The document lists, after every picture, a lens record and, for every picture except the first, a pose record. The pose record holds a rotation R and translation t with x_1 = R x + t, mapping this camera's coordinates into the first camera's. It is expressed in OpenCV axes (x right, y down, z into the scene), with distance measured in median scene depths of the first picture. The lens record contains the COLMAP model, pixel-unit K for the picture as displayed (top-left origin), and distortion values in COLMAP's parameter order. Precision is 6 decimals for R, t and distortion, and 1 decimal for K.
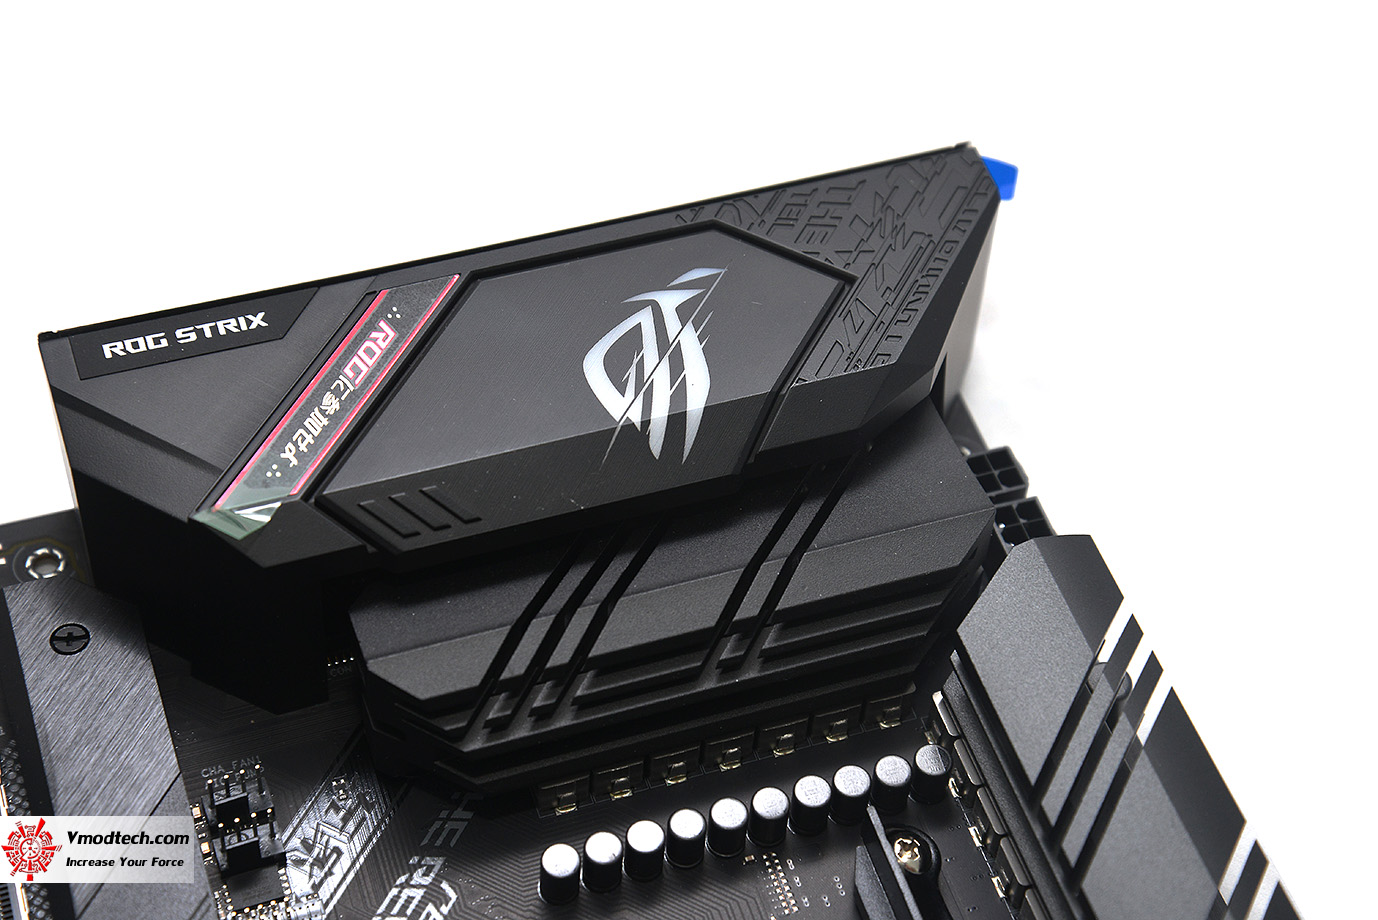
lens RADIAL K [[2718.0, 0, 674.0], [0, 2718.0, 459.9], [0, 0, 1]] dist [0.380784, 0.168165]
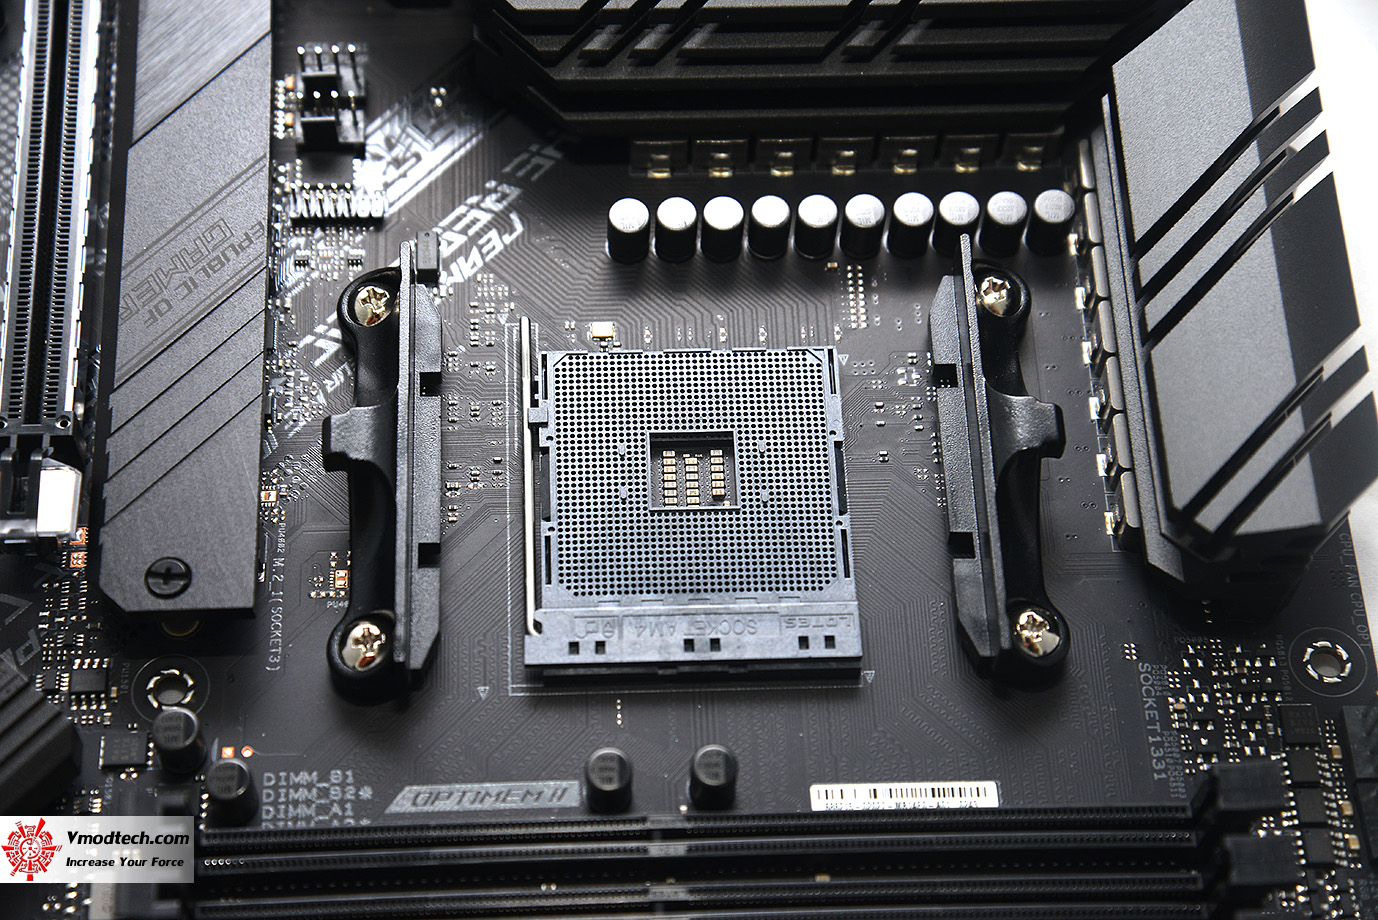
lens RADIAL K [[2718.0, 0, 674.0], [0, 2718.0, 459.9], [0, 0, 1]] dist [0.380784, 0.168165]
pose [[0.959469, 0.237144, -0.152256, 0.132794], [-0.210767, 0.962480, 0.170908, 0.061223], [0.187073, -0.131891, 0.973452, 0.073008]]
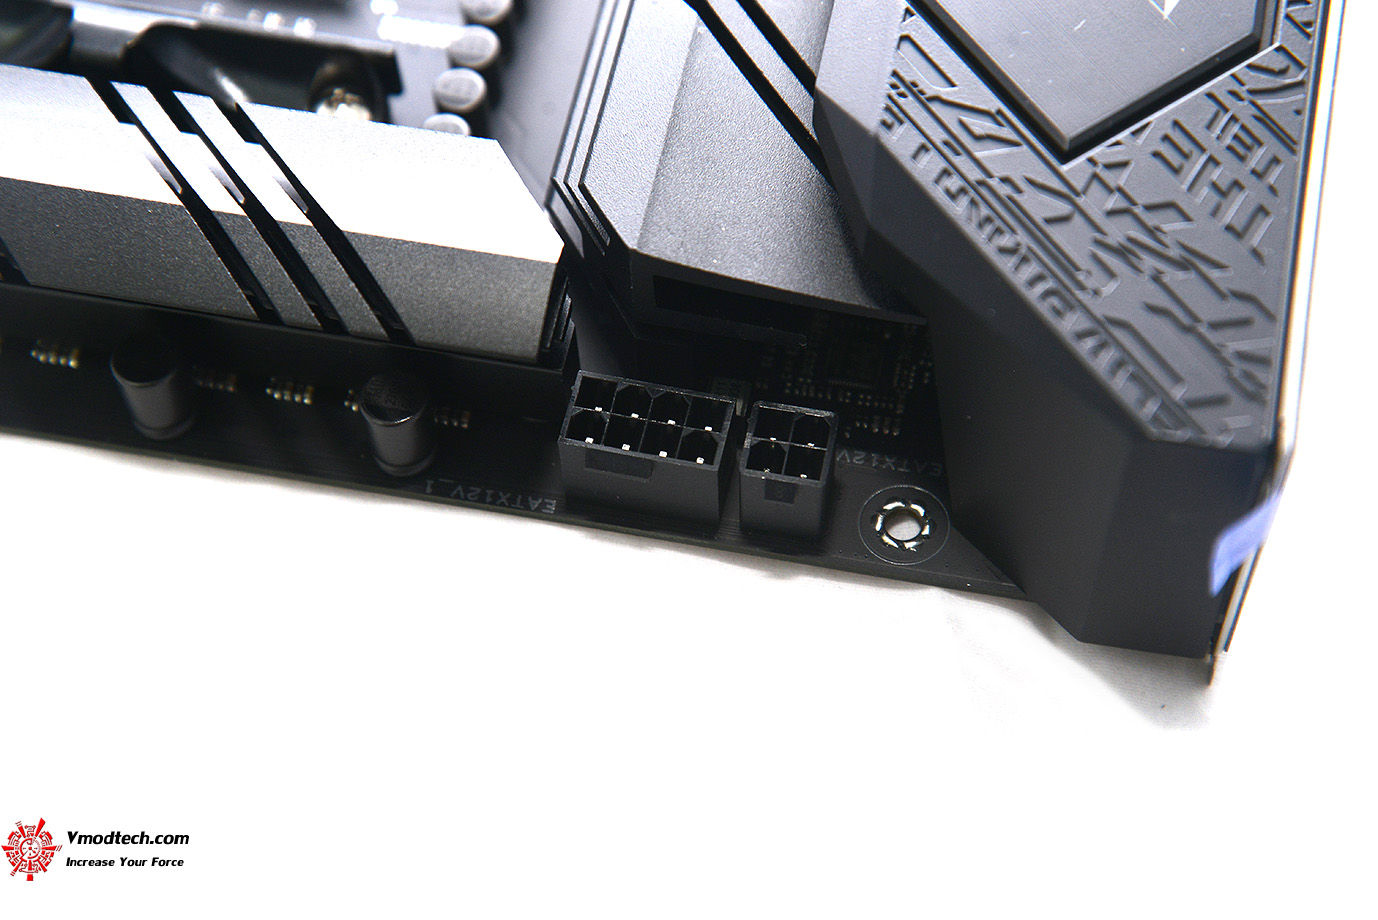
lens RADIAL K [[2718.0, 0, 674.0], [0, 2718.0, 459.9], [0, 0, 1]] dist [0.380784, 0.168165]
pose [[-0.503985, 0.716638, -0.482109, 0.471687], [-0.678500, 0.016898, 0.734406, -0.476111], [0.534450, 0.697241, 0.477722, 0.738906]]
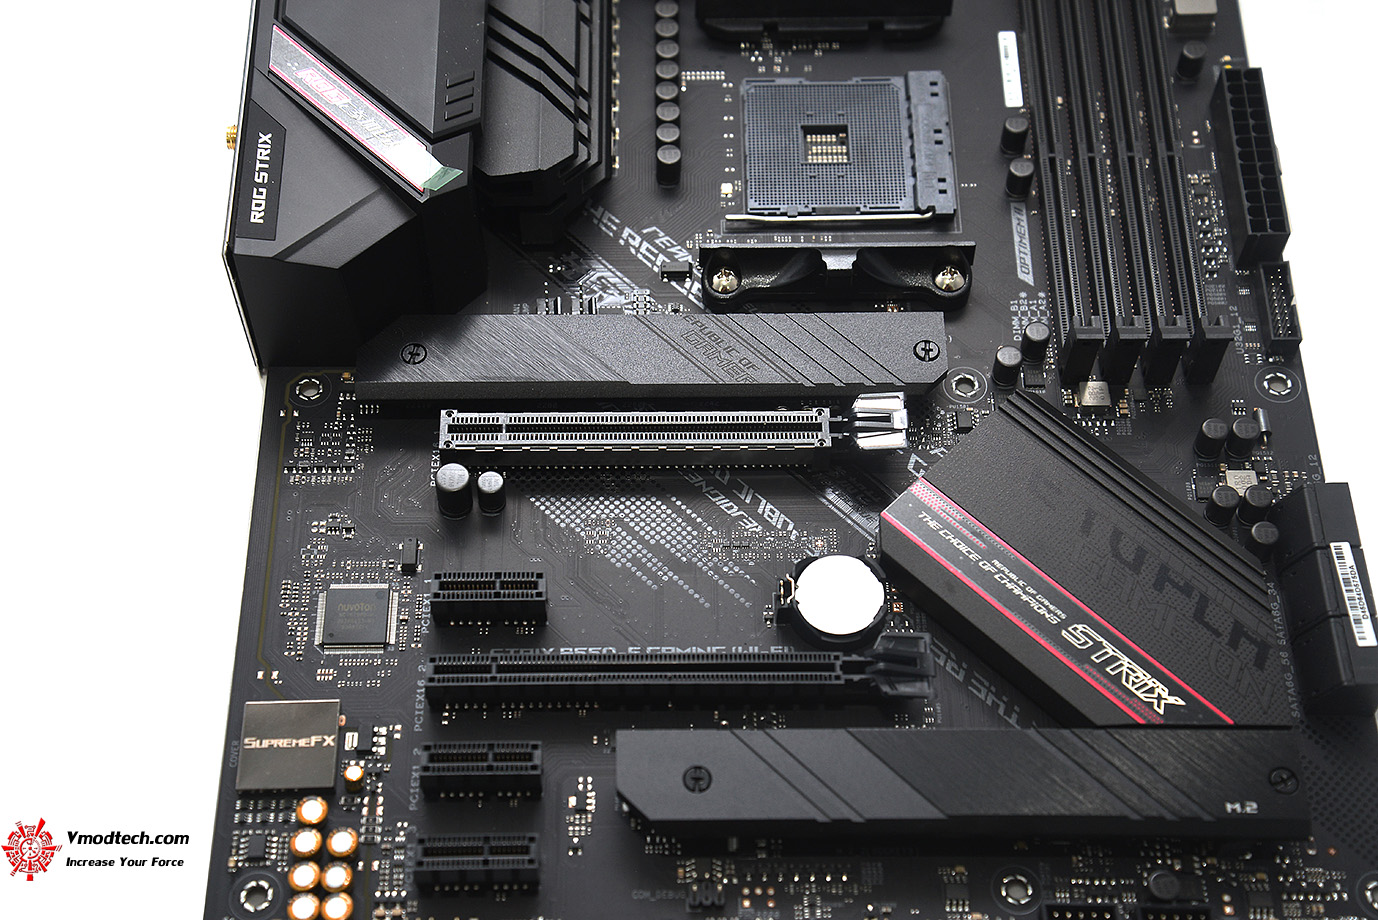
lens RADIAL K [[2180.2, 0, 679.5], [0, 2180.2, 460.0], [0, 0, 1]] dist [0.267570, 0.090823]
pose [[0.307299, -0.827204, 0.470426, -0.765869], [0.757606, 0.511807, 0.405075, -0.268146], [-0.575847, 0.231918, 0.783973, 0.033011]]
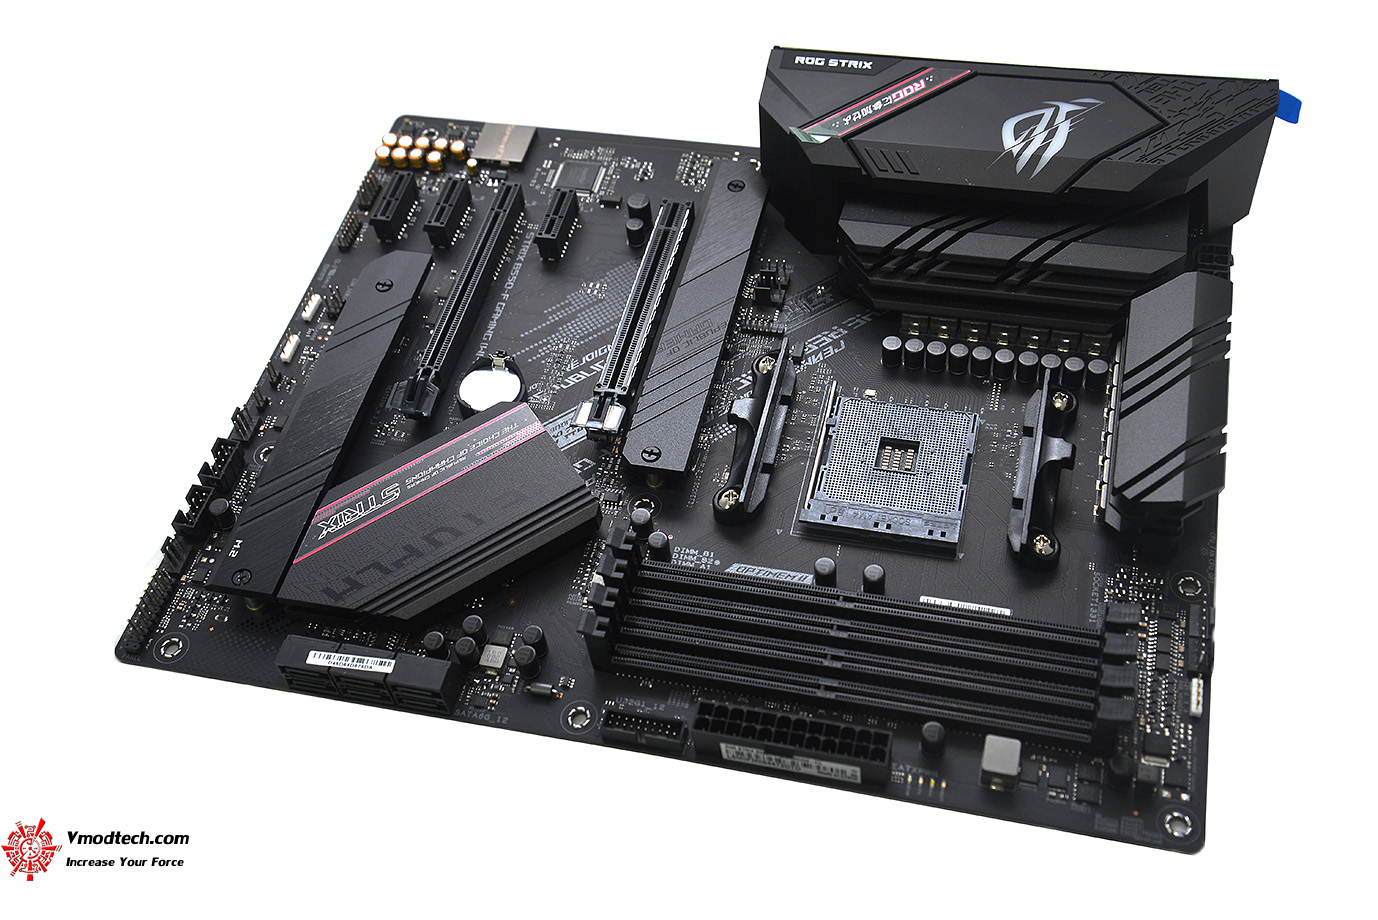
lens RADIAL K [[1546.5, 0, 672.2], [0, 1546.5, 462.6], [0, 0, 1]] dist [0.088055, 0.055843]
pose [[0.834786, 0.344752, -0.429277, 0.335226], [-0.341482, 0.935808, 0.087487, 0.178618], [0.431882, 0.073557, 0.898926, -0.091718]]
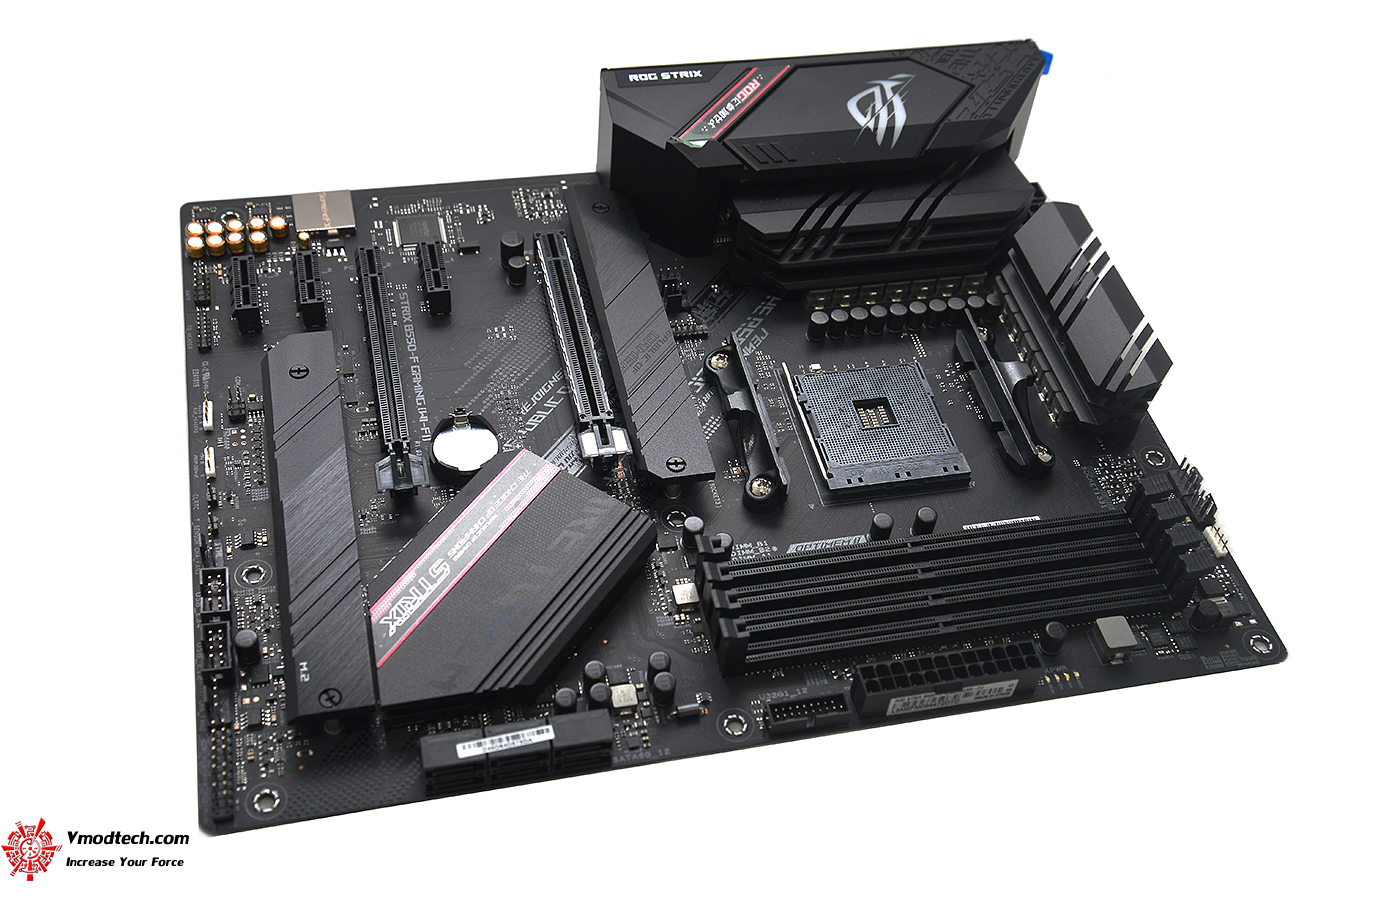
lens RADIAL K [[1546.5, 0, 672.2], [0, 1546.5, 462.6], [0, 0, 1]] dist [0.088055, 0.055843]
pose [[0.994176, 0.097914, -0.045017, -0.087979], [-0.100412, 0.993308, -0.057062, 0.330175], [0.039129, 0.061250, 0.997355, -0.204732]]
